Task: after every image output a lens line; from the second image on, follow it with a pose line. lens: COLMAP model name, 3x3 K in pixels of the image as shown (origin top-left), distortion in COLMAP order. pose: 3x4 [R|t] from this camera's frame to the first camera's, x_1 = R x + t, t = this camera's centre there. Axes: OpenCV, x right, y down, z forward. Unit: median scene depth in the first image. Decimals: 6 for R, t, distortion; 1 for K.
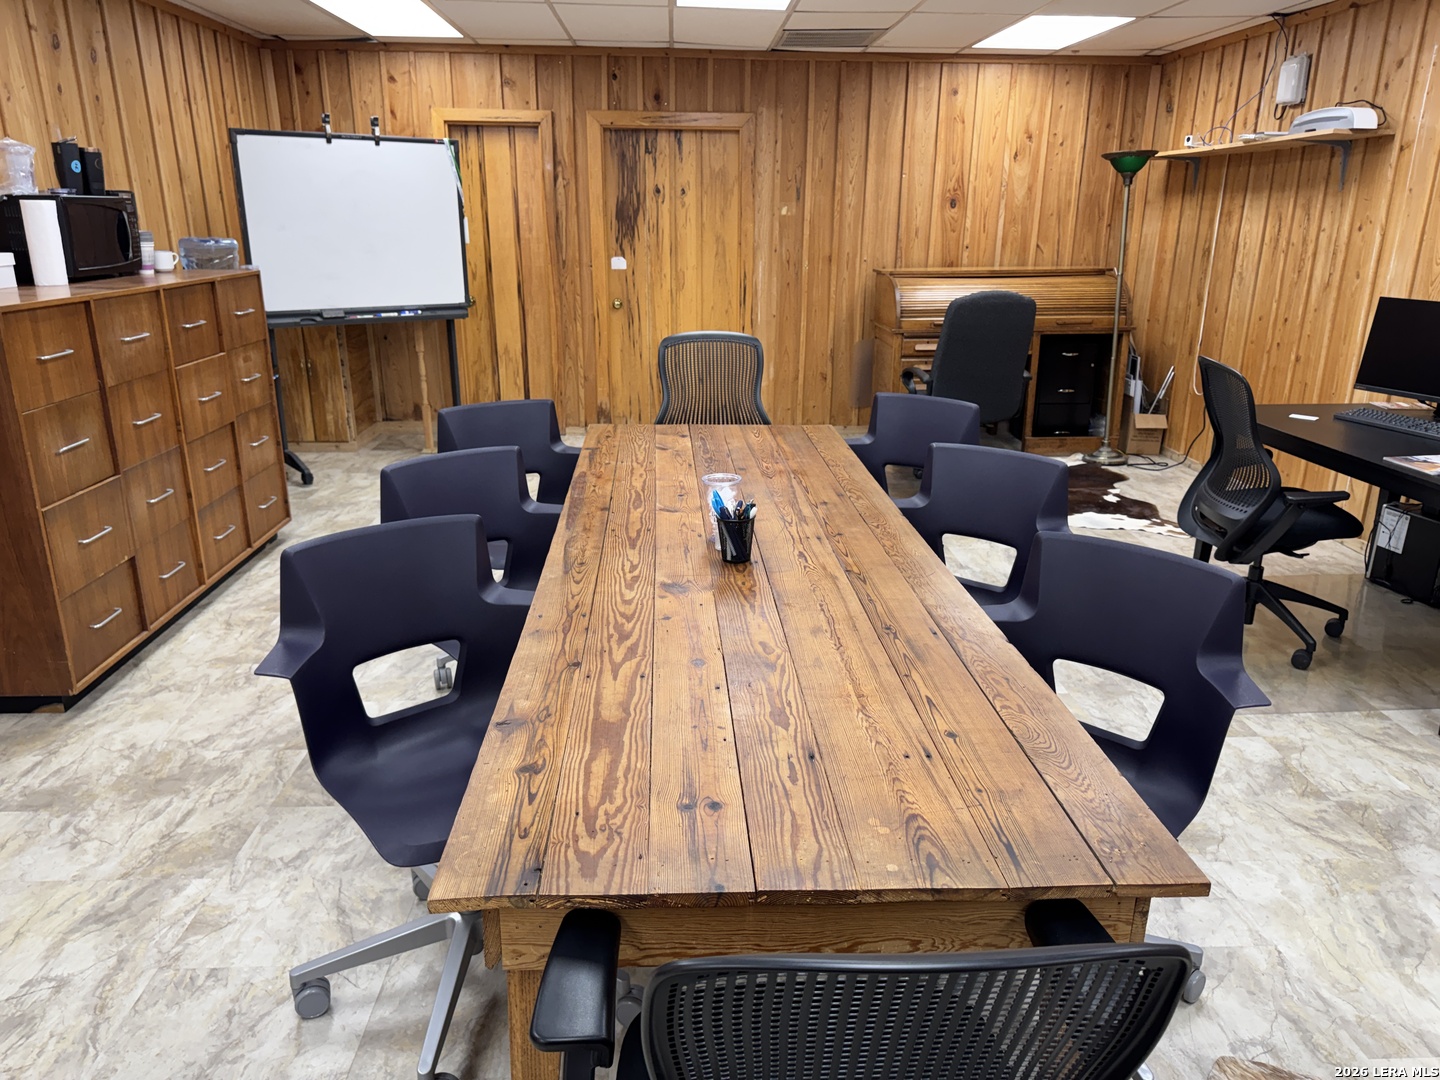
lens RADIAL K [[1013.3, 0, 717.2], [0, 1013.3, 537.3], [0, 0, 1]] dist [0.030475, -0.033676]
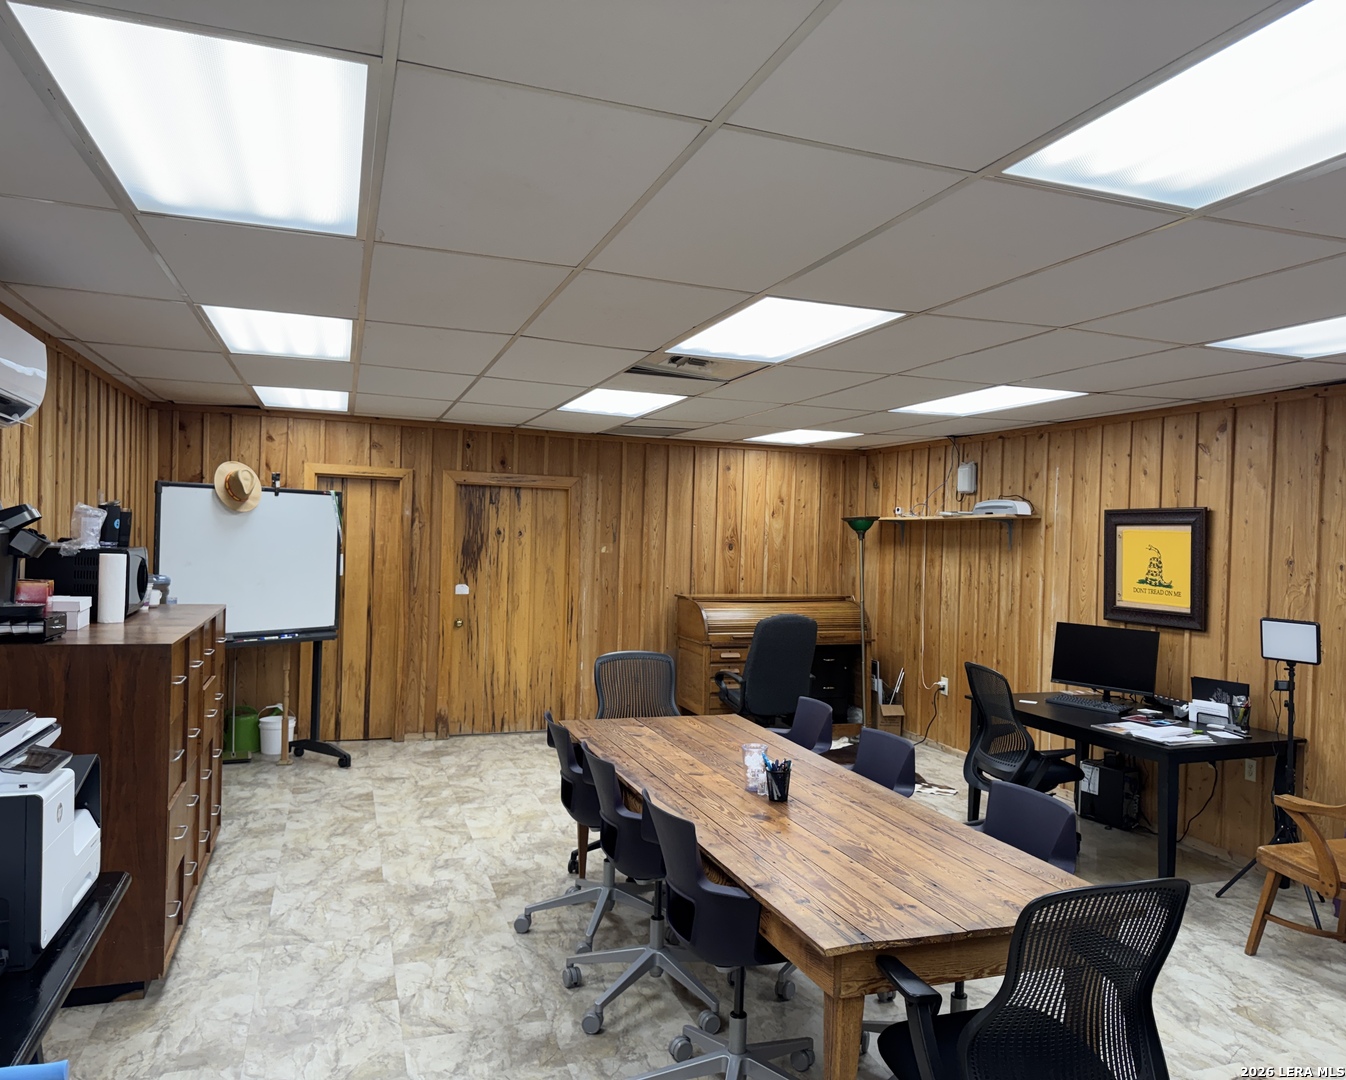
lens RADIAL K [[1006.3, 0, 679.2], [0, 1006.3, 542.6], [0, 0, 1]] dist [0.071951, -0.038713]
pose [[0.958925, 0.015500, 0.283236, -0.204311], [0.067167, 0.957702, -0.279813, 0.024416], [-0.275593, 0.287344, 0.917323, -0.173467]]
